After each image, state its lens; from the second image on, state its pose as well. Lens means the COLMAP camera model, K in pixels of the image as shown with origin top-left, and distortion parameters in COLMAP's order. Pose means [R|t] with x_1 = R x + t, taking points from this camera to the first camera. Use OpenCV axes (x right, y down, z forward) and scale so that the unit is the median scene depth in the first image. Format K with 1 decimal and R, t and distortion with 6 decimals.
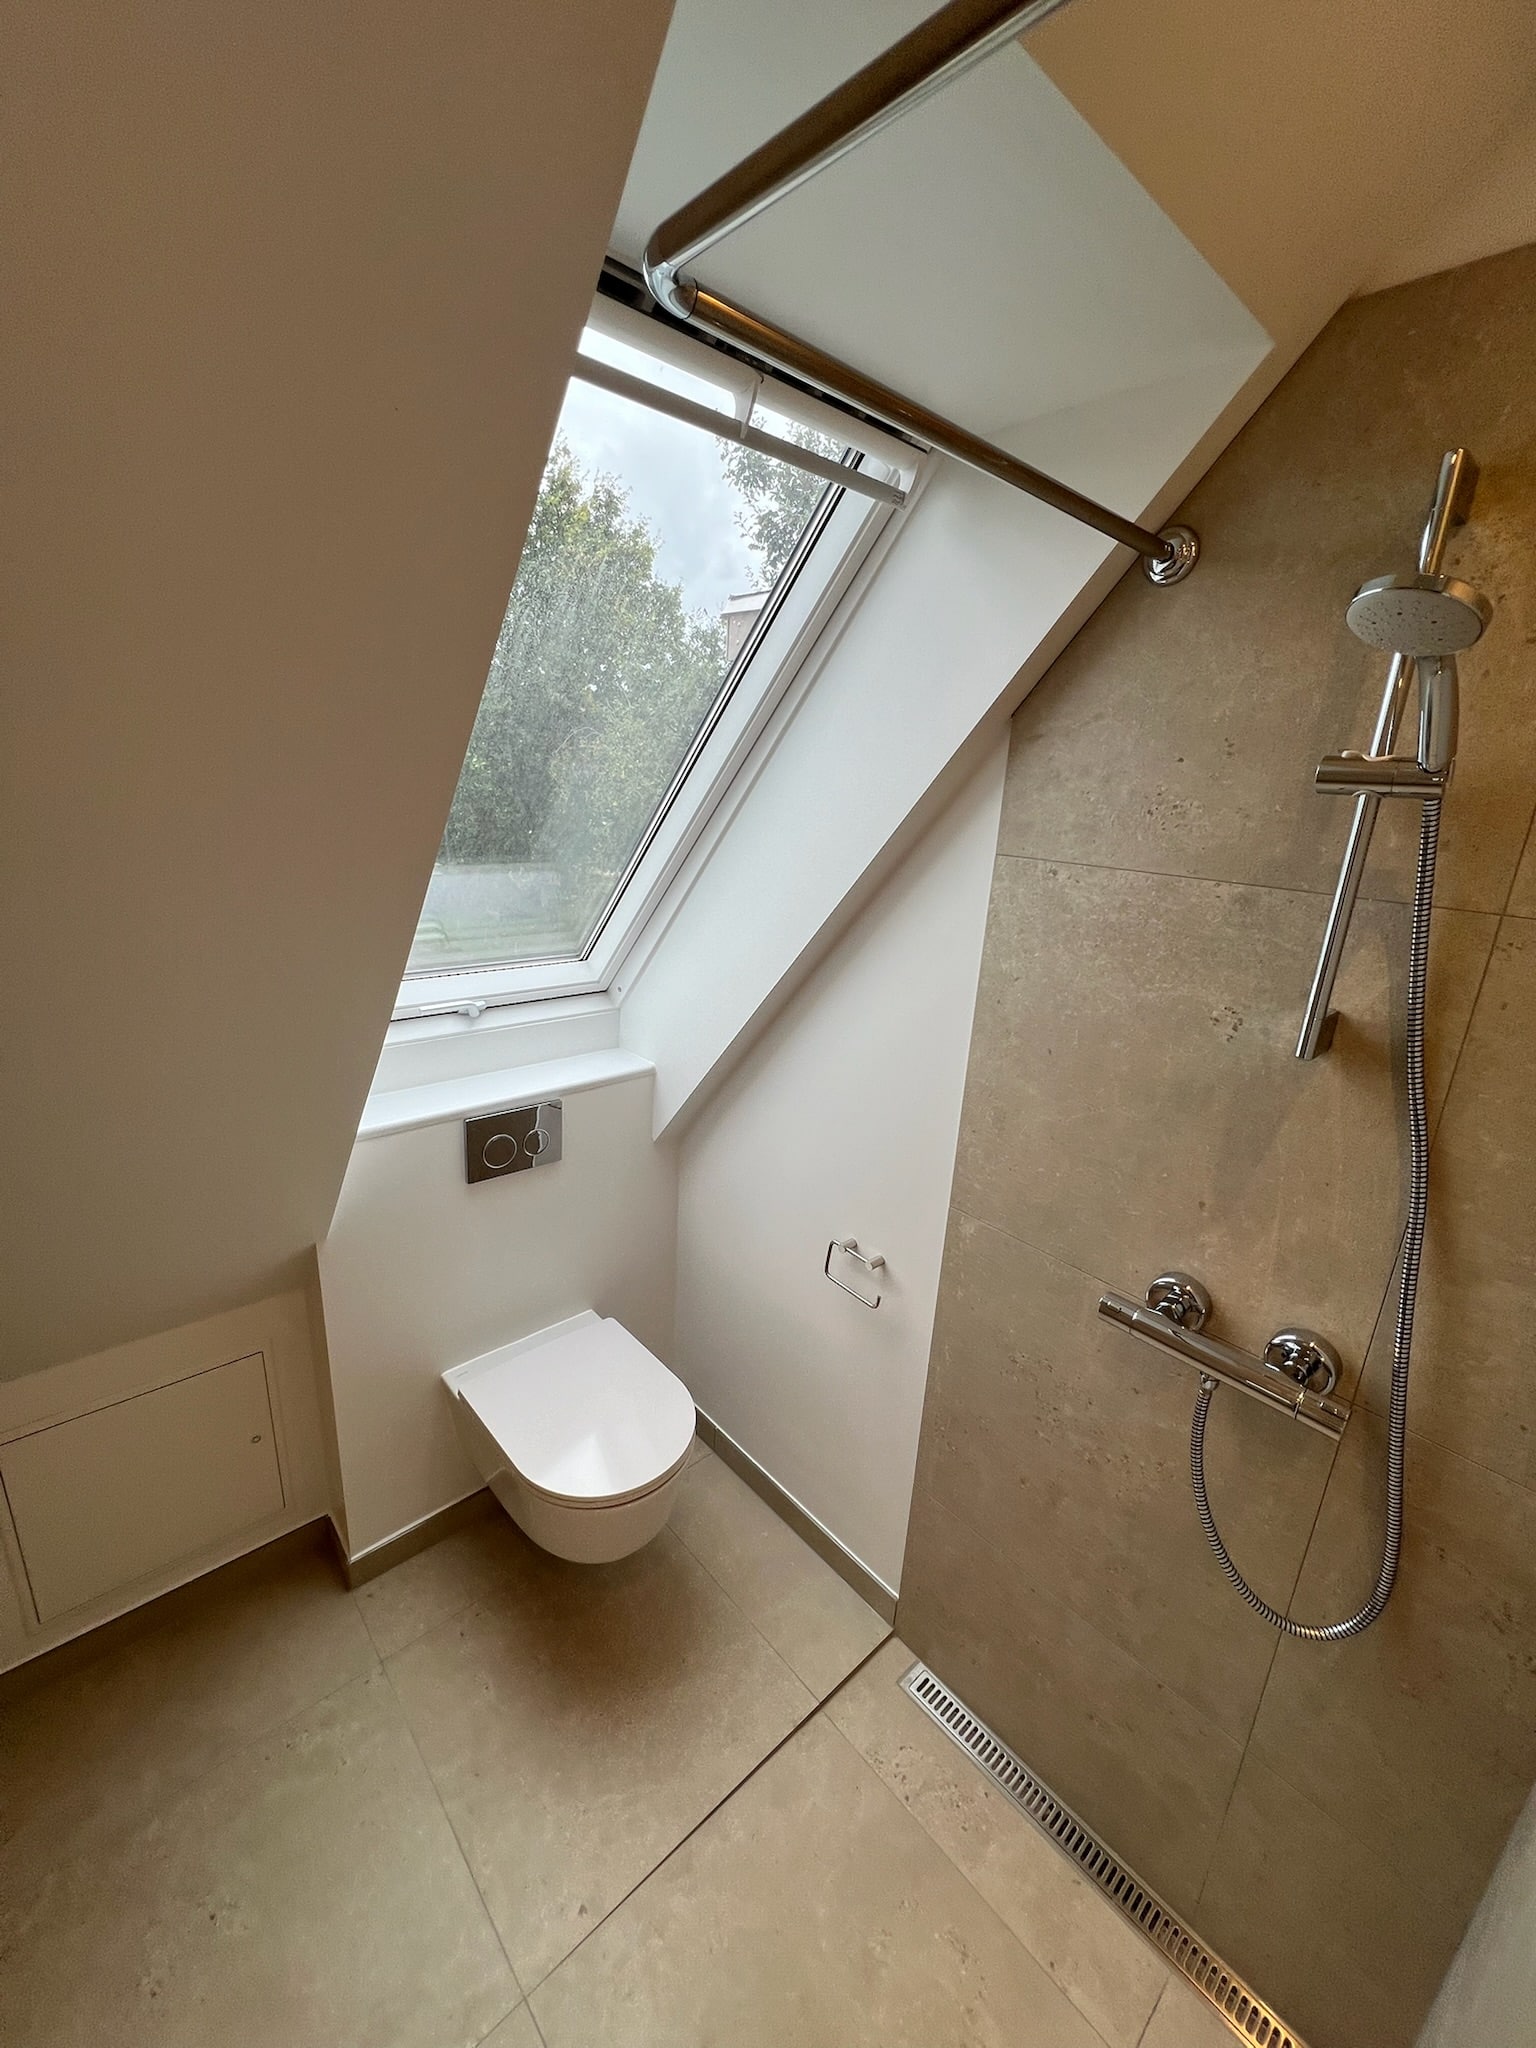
lens RADIAL K [[821.0, 0, 765.4], [0, 821.0, 1025.7], [0, 0, 1]] dist [0.001190, -0.000541]
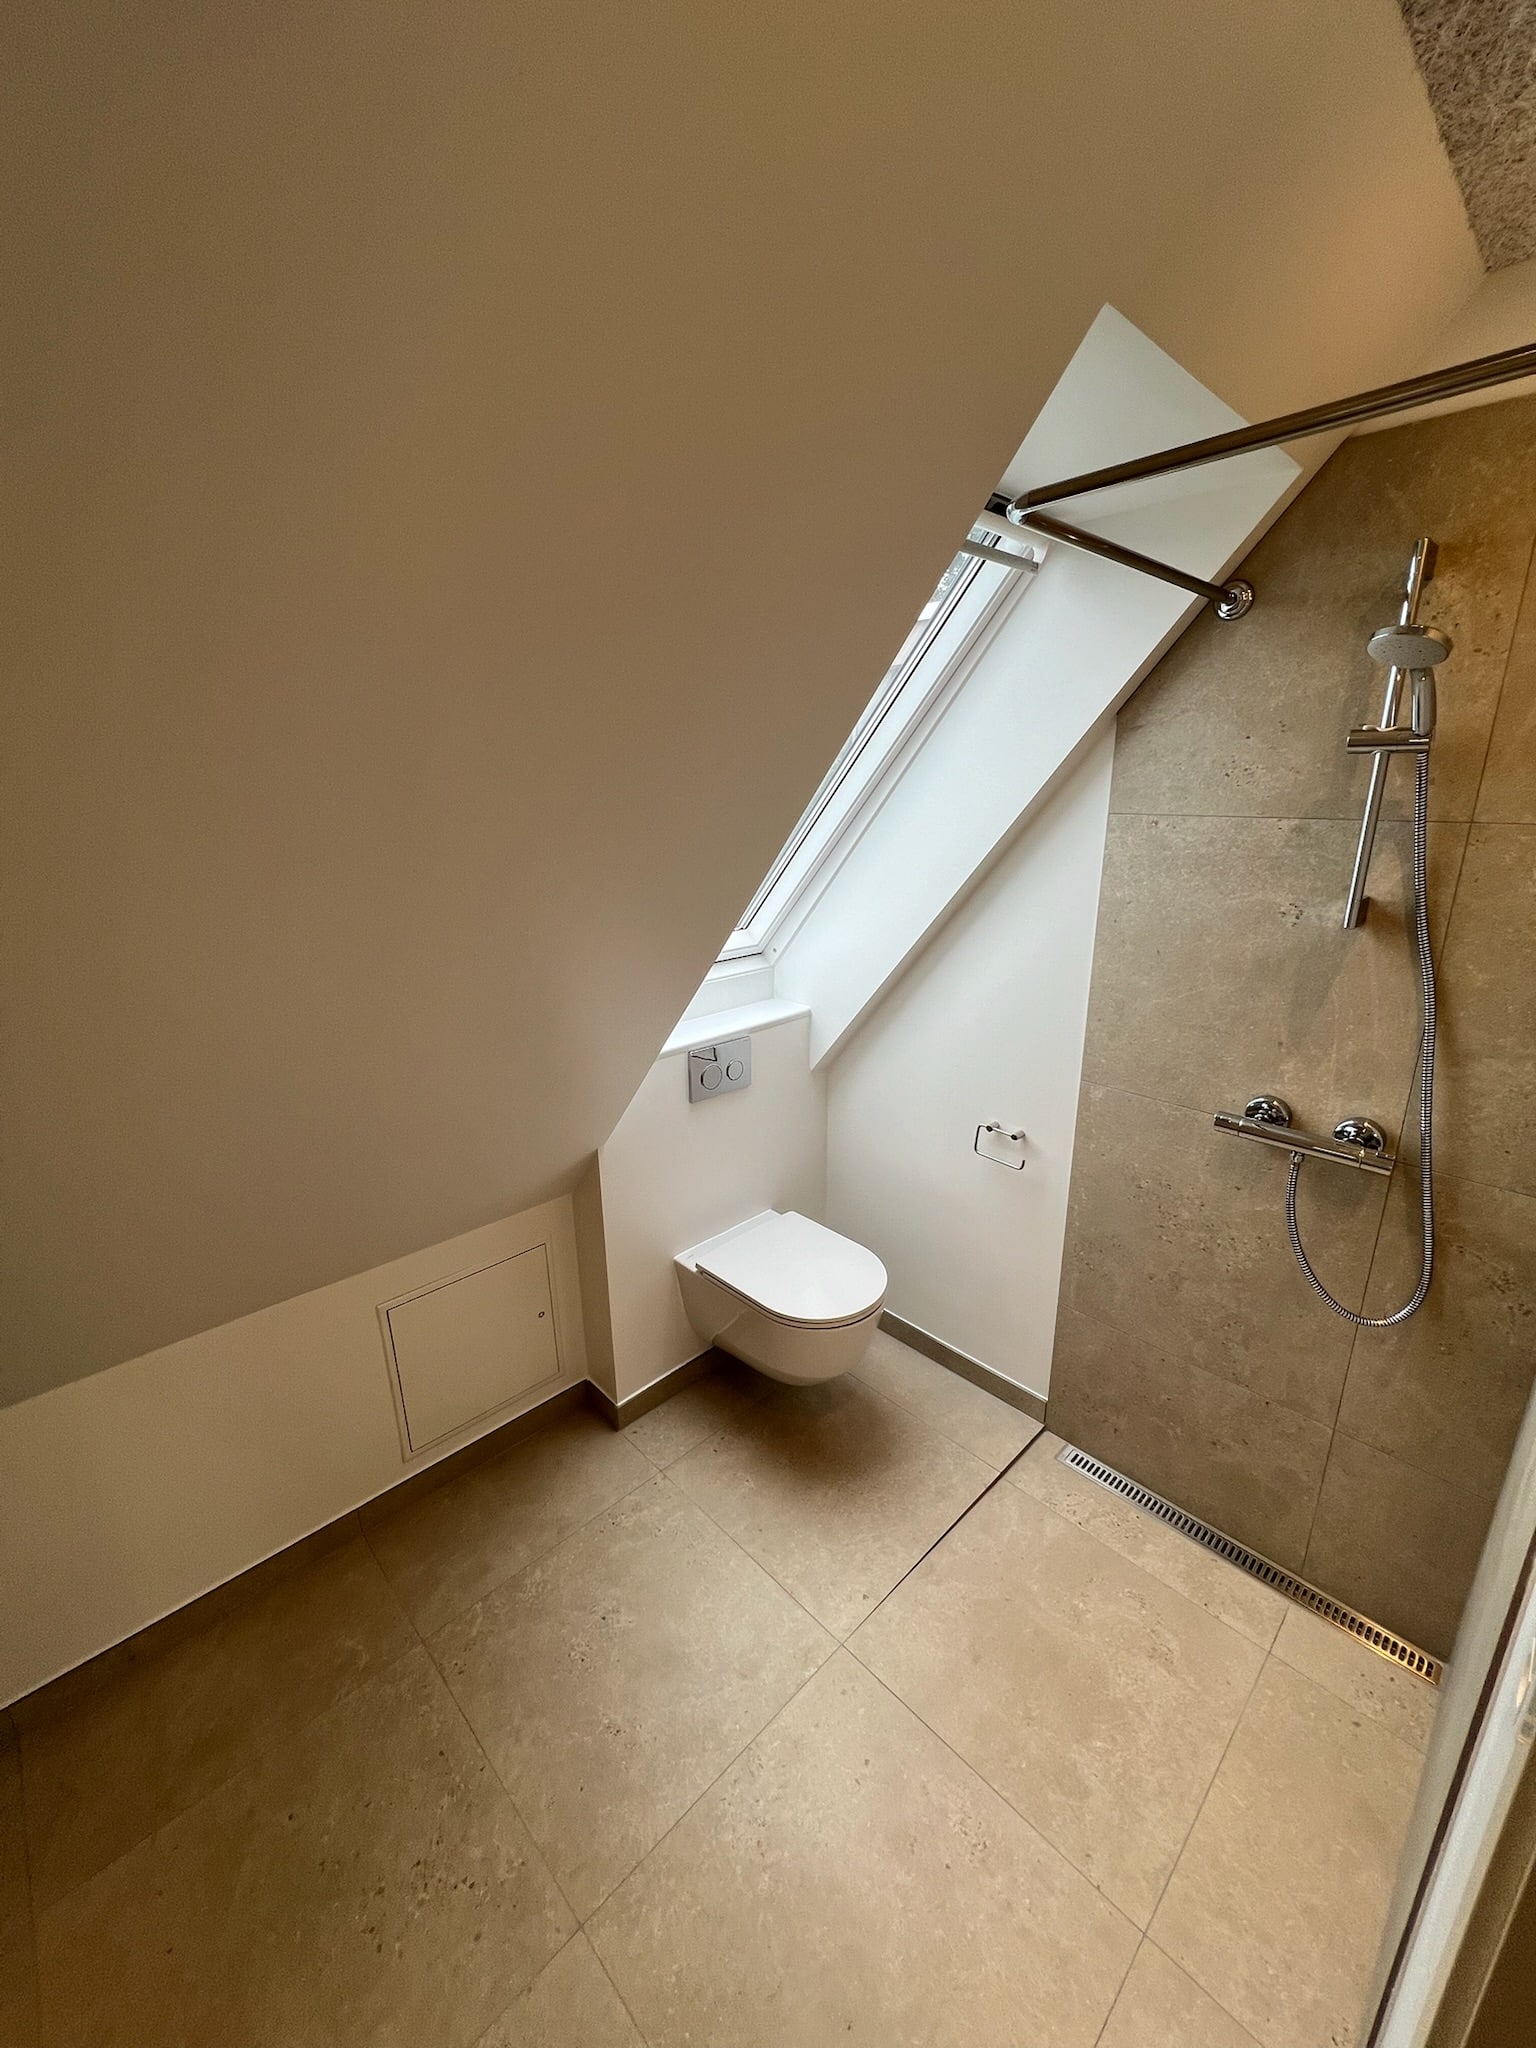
lens RADIAL K [[821.0, 0, 763.2], [0, 821.0, 1026.3], [0, 0, 1]] dist [0.001190, -0.000541]
pose [[0.997119, -0.075525, 0.006989, -0.338849], [0.075471, 0.997118, 0.007679, 0.095097], [-0.007549, -0.007130, 0.999946, -0.386674]]
